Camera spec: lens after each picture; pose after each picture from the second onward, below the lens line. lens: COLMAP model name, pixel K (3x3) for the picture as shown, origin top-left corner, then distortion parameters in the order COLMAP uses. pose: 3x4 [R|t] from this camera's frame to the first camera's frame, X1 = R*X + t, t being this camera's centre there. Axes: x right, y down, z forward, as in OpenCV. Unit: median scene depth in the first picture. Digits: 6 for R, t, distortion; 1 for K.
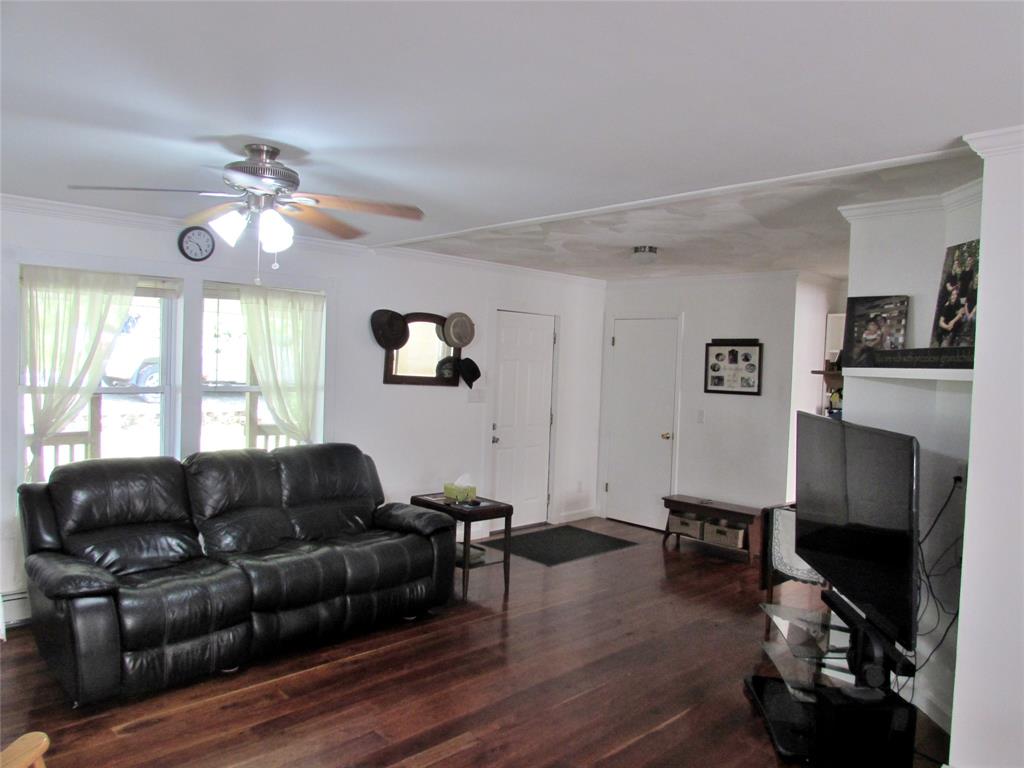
lens RADIAL K [[722.6, 0, 512.9], [0, 722.6, 386.1], [0, 0, 1]] dist [-0.044631, 0.016228]
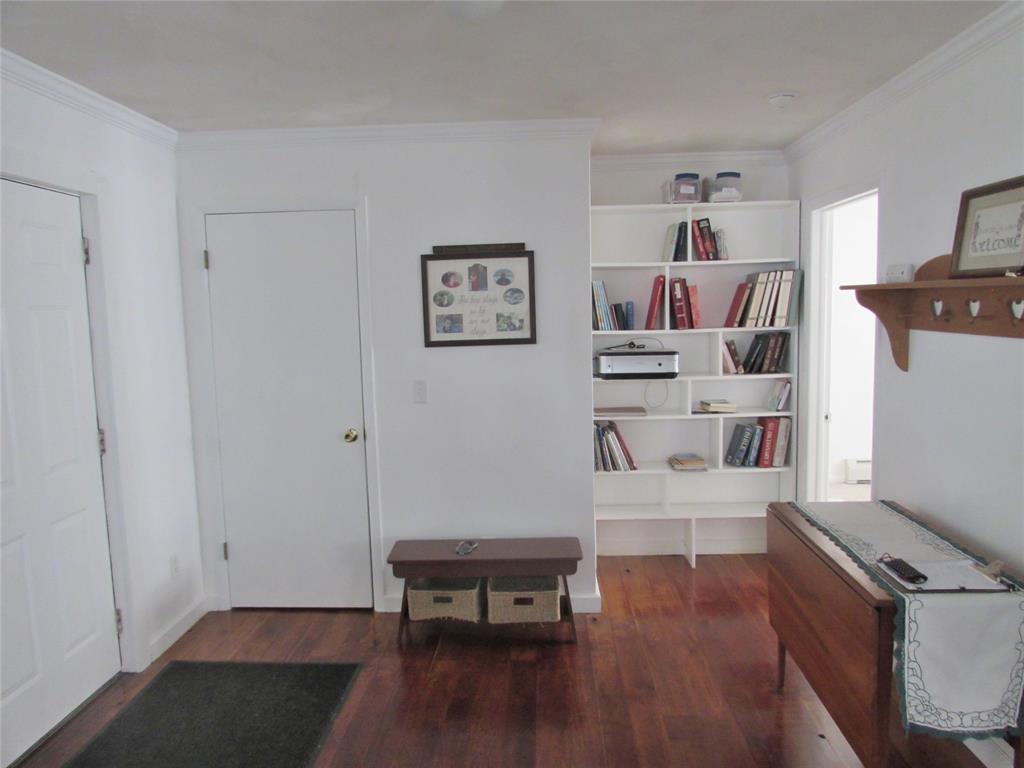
lens RADIAL K [[722.6, 0, 512.0], [0, 722.6, 385.1], [0, 0, 1]] dist [-0.044631, 0.016228]
pose [[0.716875, -0.128233, 0.685307, -0.093433], [0.074276, 0.991393, 0.107810, -0.024566], [-0.693234, -0.026385, 0.720230, 0.845222]]
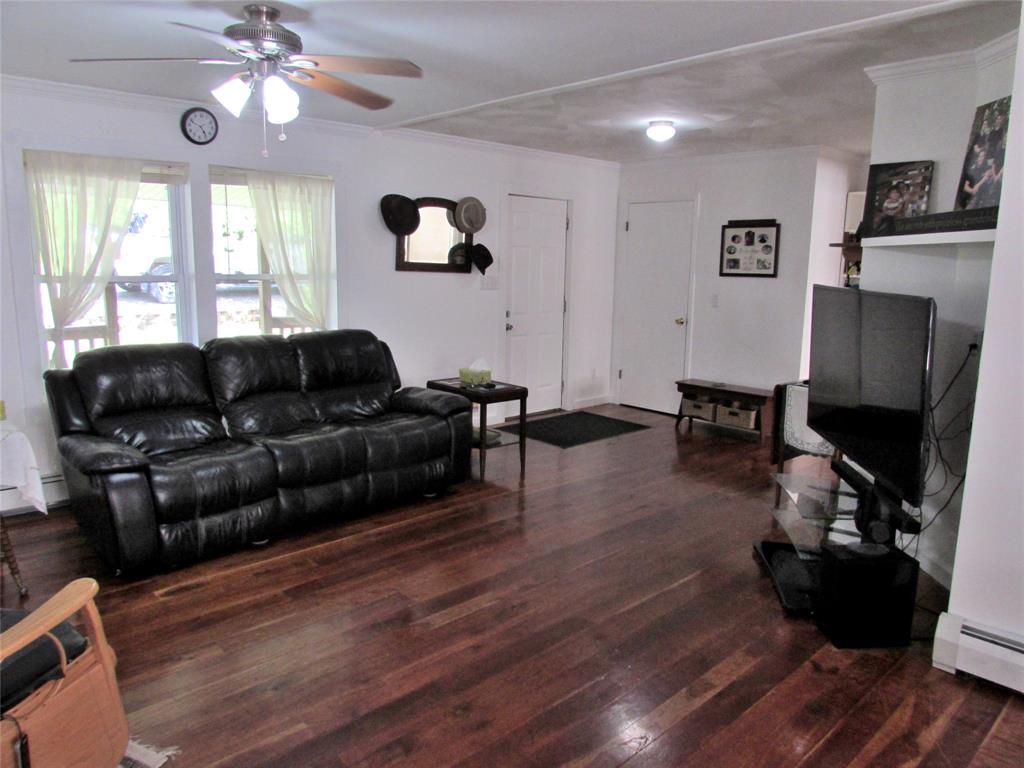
lens RADIAL K [[722.6, 0, 513.2], [0, 722.6, 387.4], [0, 0, 1]] dist [-0.044631, 0.016228]
pose [[0.999718, -0.014988, -0.018404, -0.002066], [0.017399, 0.990172, 0.138769, 0.027620], [0.016144, -0.139051, 0.990154, -0.005320]]
